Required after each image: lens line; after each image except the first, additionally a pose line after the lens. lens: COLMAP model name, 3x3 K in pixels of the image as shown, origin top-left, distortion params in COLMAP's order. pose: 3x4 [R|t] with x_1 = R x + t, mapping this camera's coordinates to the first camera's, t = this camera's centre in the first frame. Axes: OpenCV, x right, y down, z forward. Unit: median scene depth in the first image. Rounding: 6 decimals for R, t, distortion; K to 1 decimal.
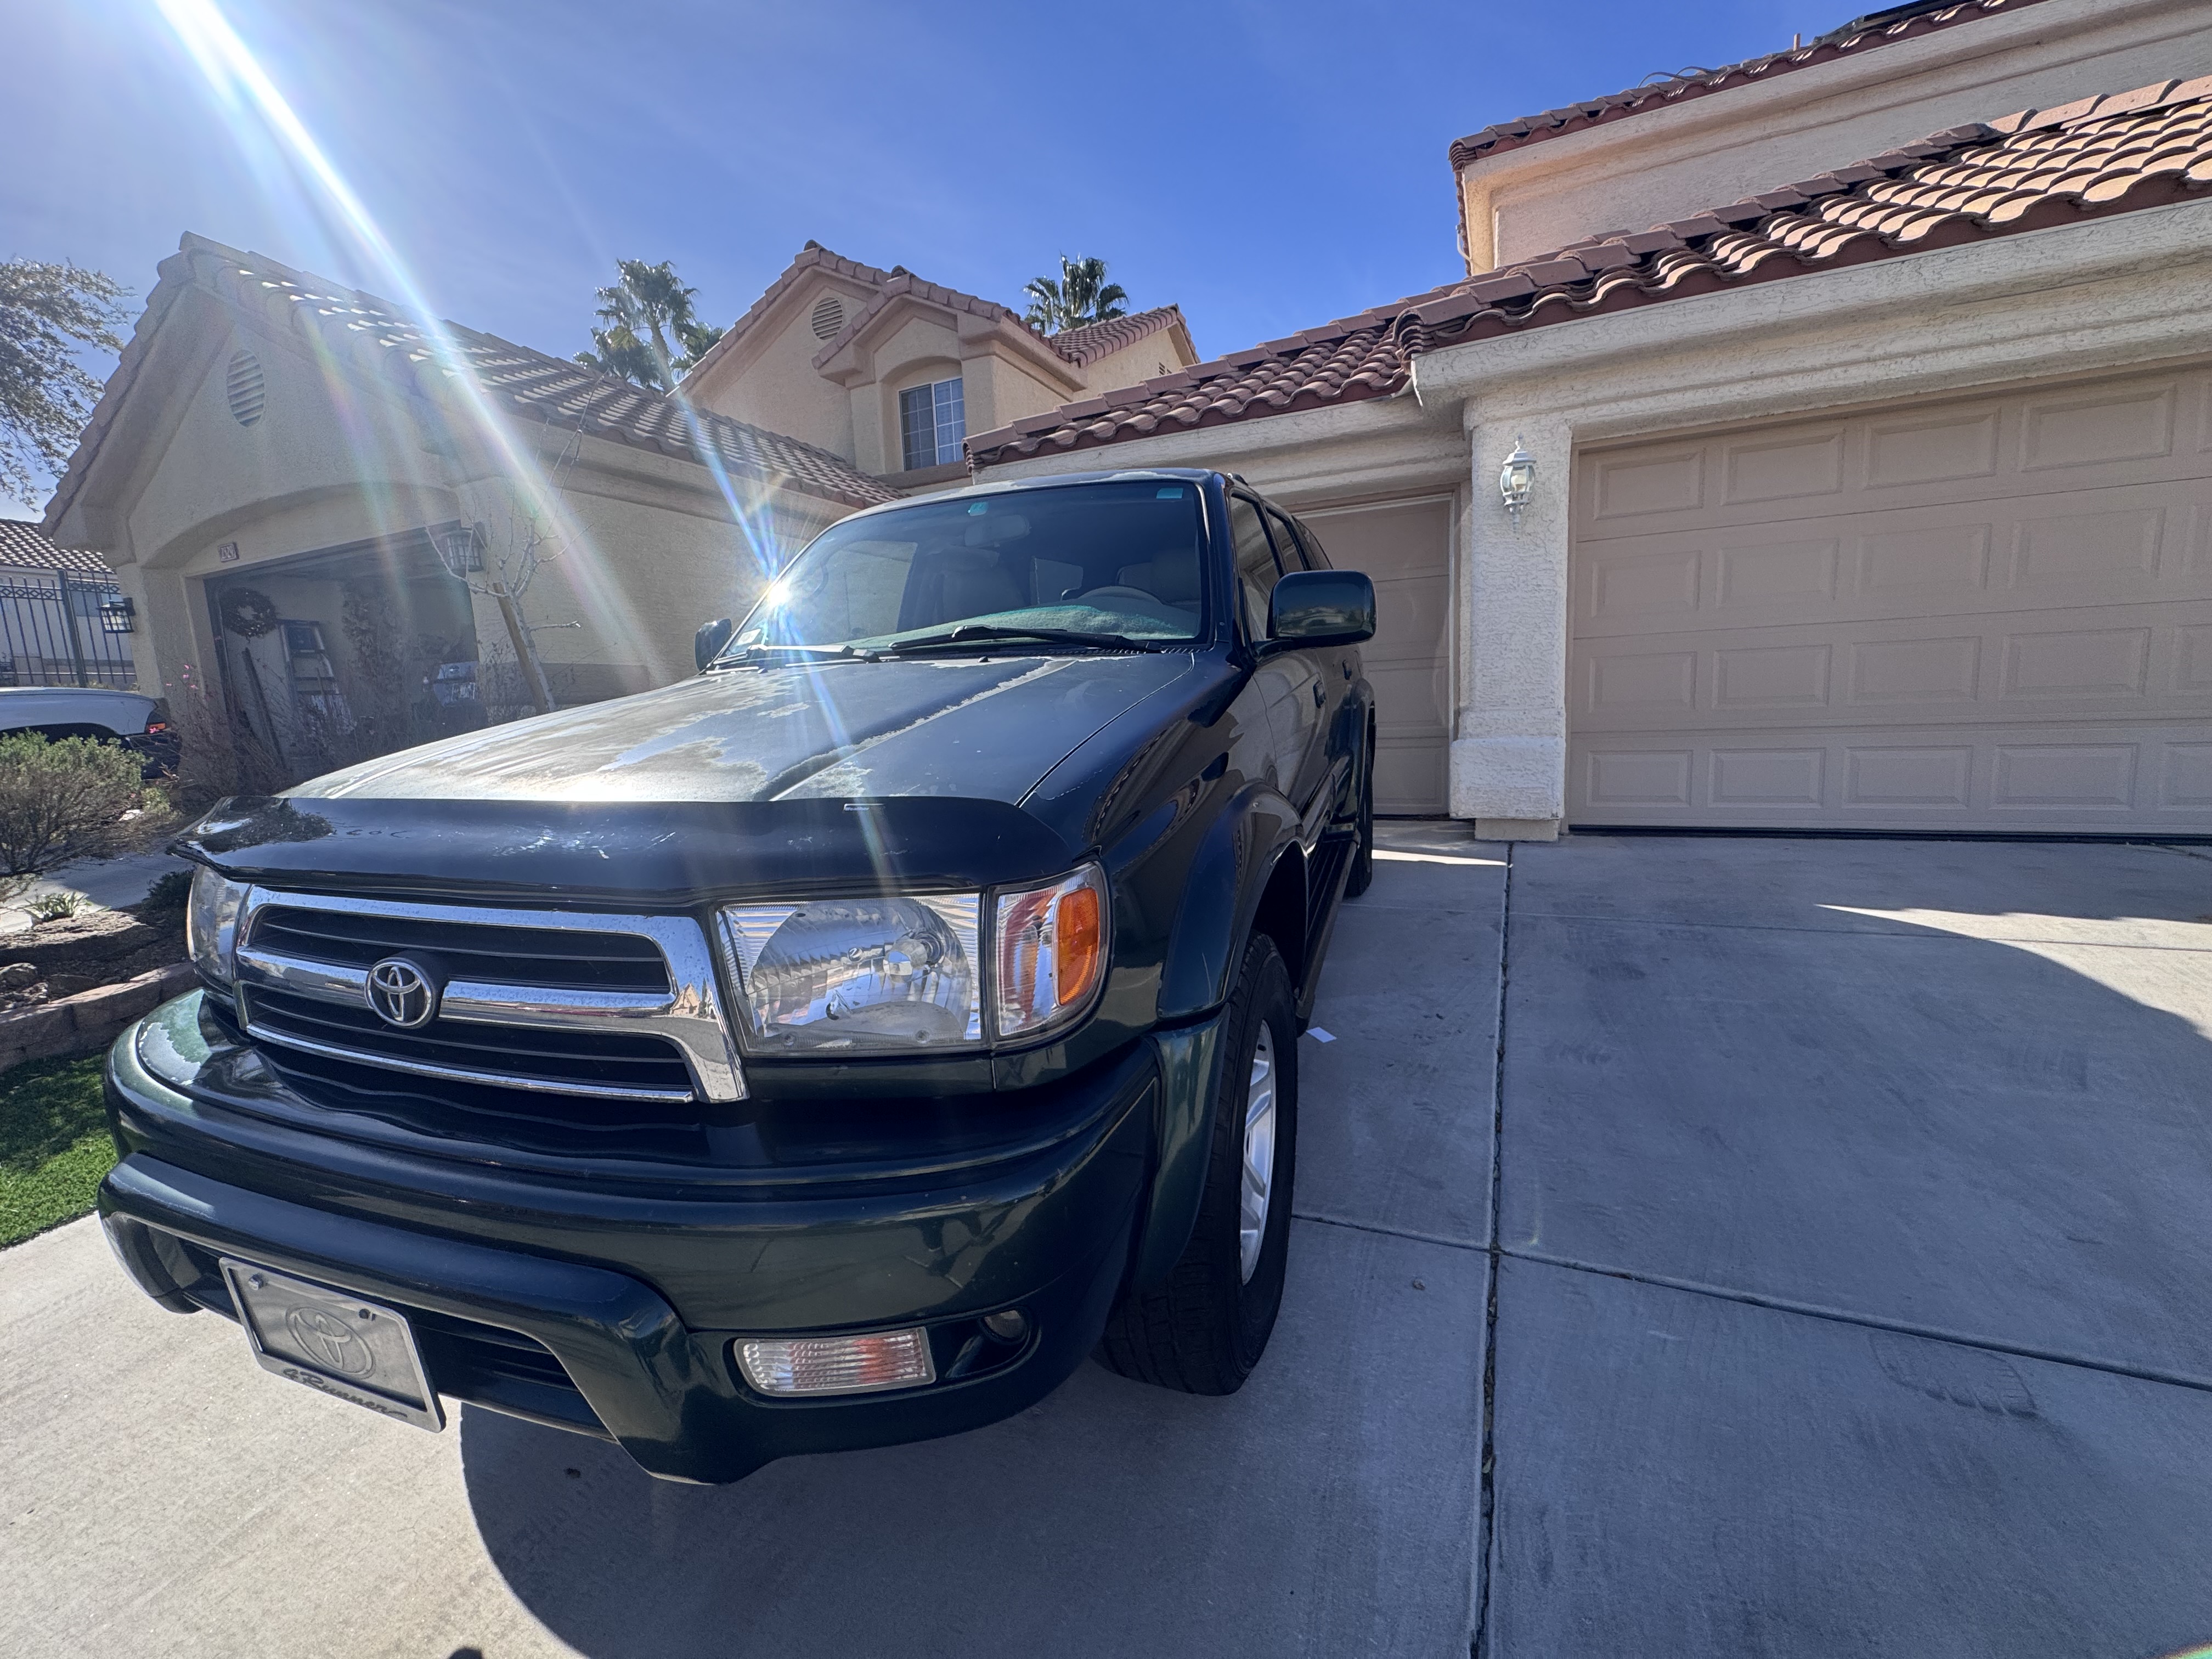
lens RADIAL K [[886.2, 0, 1117.5], [0, 886.2, 830.4], [0, 0, 1]] dist [-0.008798, -0.000069]
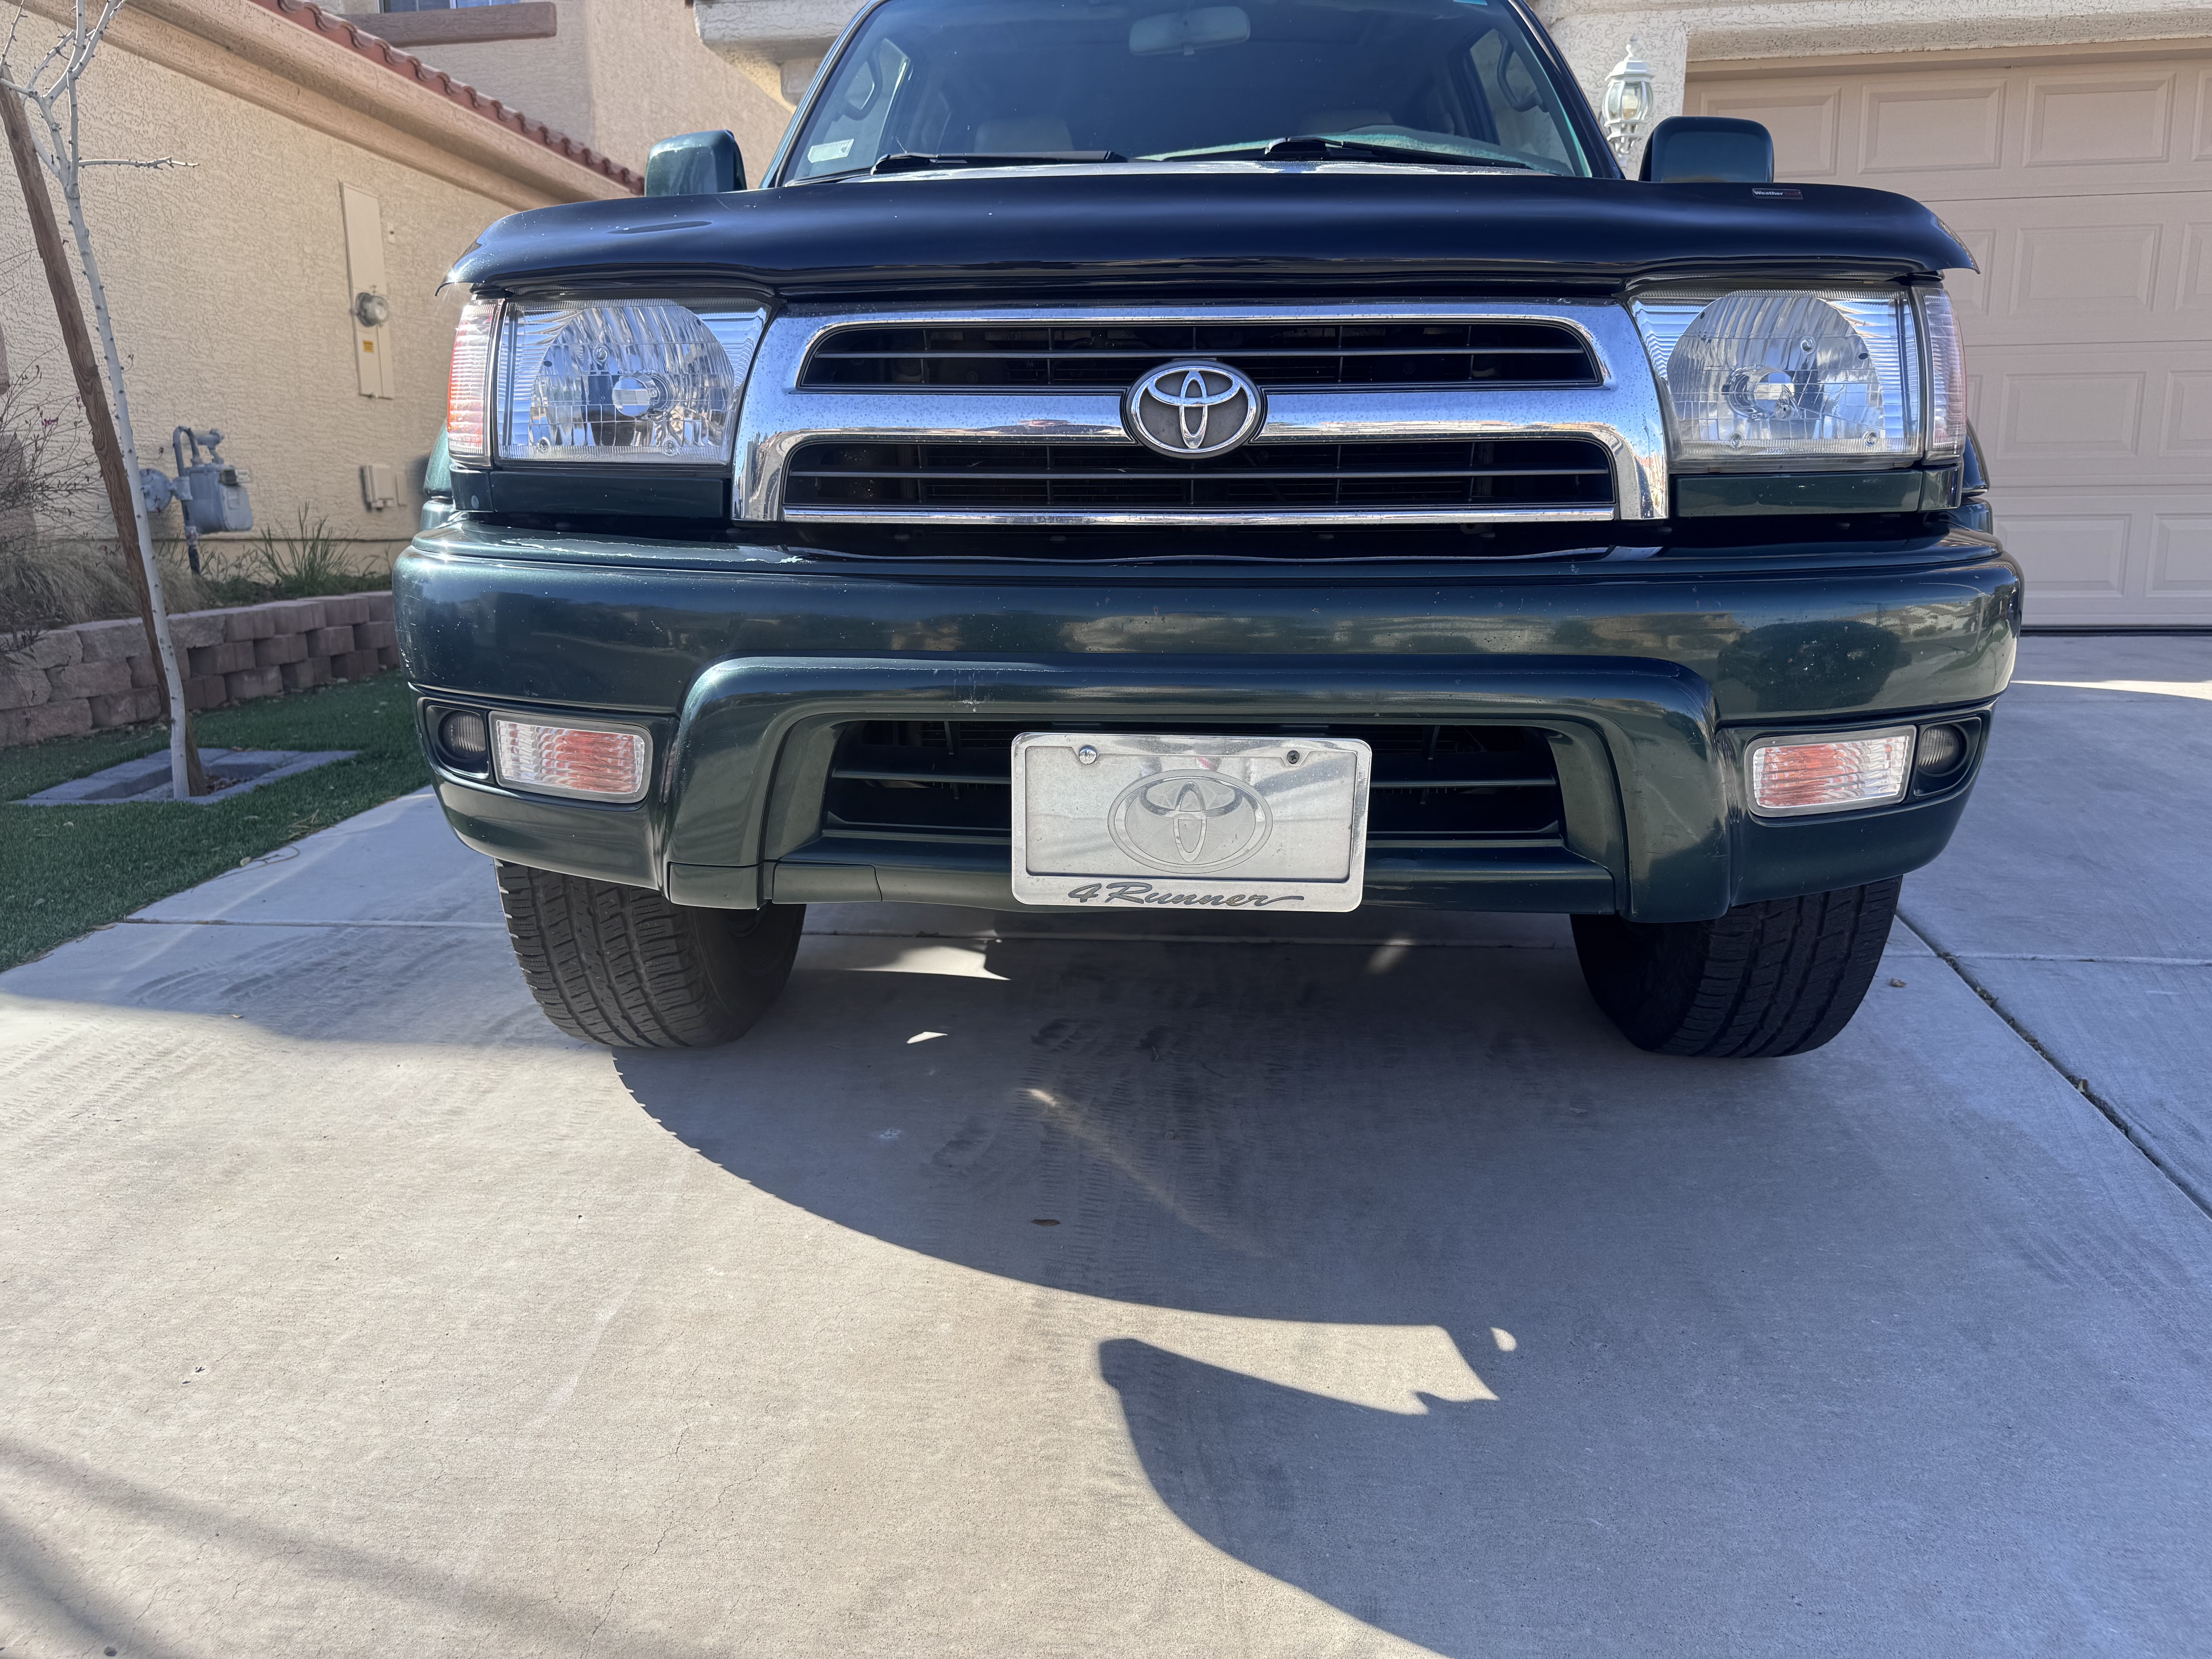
lens RADIAL K [[1537.0, 0, 1102.8], [0, 1537.0, 824.3], [0, 0, 1]] dist [-0.000210, 0.001016]
pose [[0.958180, -0.016244, 0.285705, -0.122882], [0.003664, 0.999002, 0.044513, 0.047443], [-0.286143, -0.041605, 0.957283, -0.024609]]
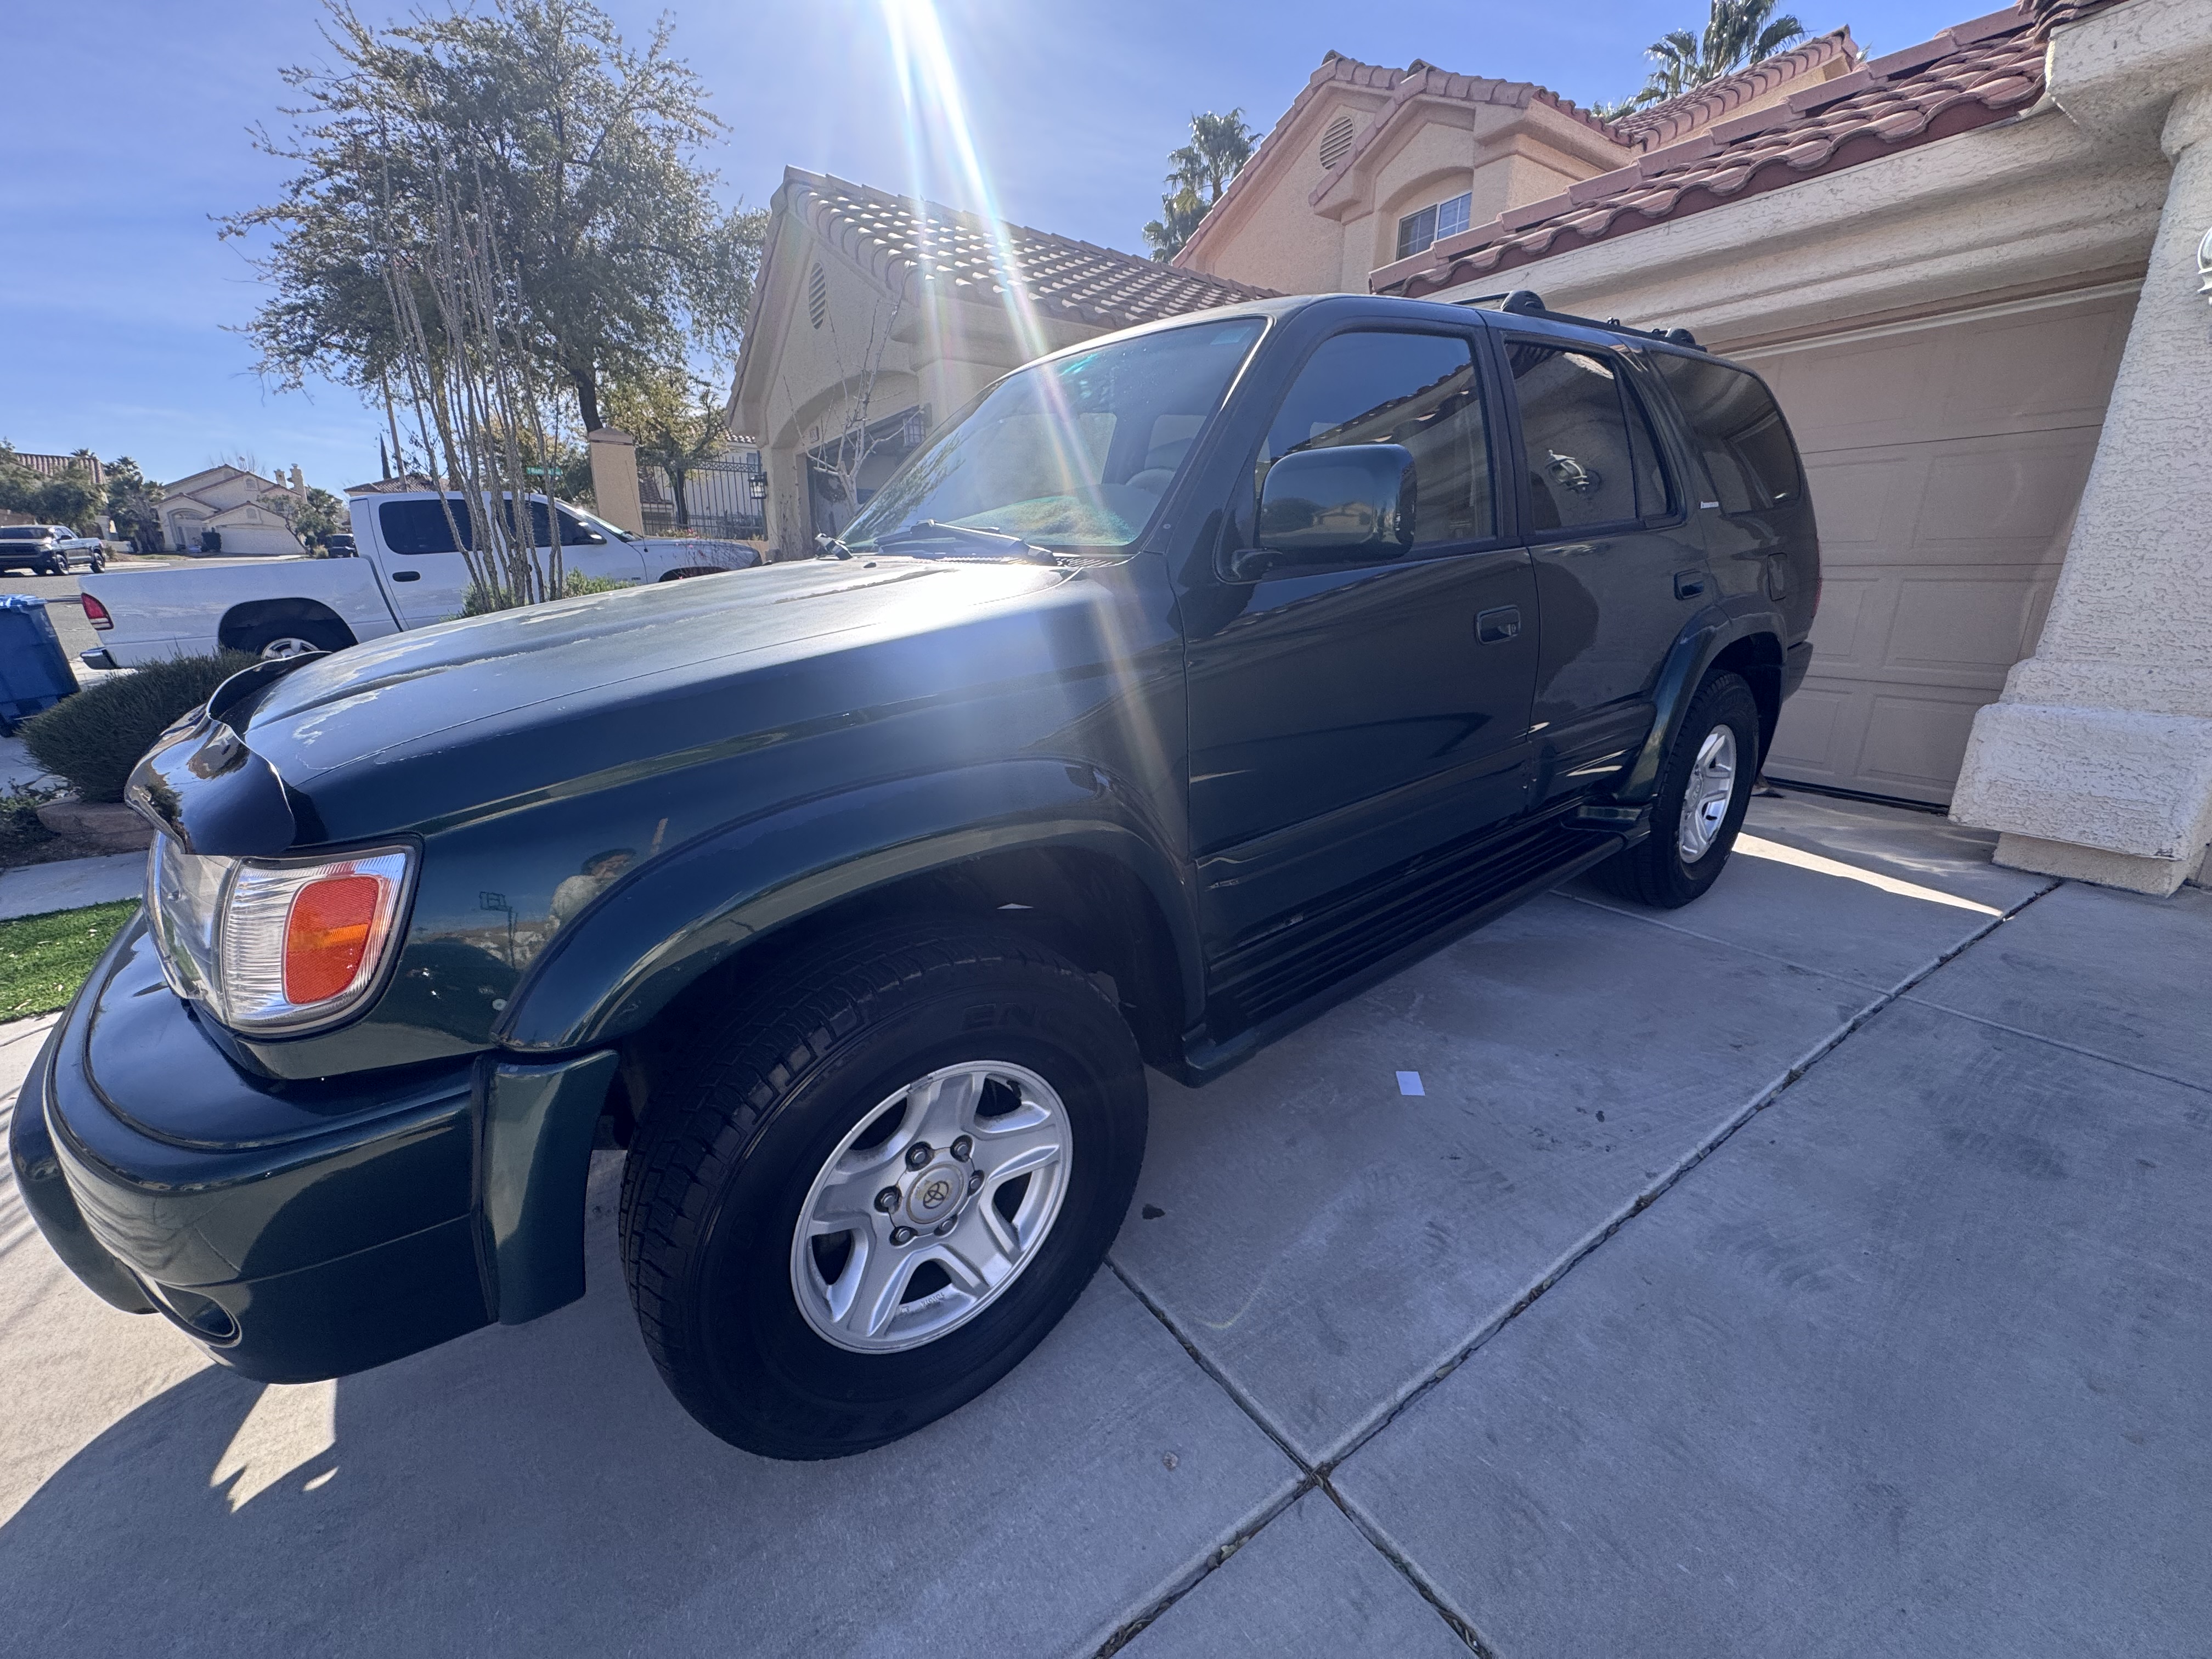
lens RADIAL K [[886.2, 0, 1105.6], [0, 886.2, 837.8], [0, 0, 1]] dist [-0.008798, -0.000069]
pose [[0.838167, 0.200629, -0.507172, 0.094337], [-0.125437, 0.975868, 0.178736, -0.020452], [0.530793, -0.086193, 0.843107, 0.064730]]
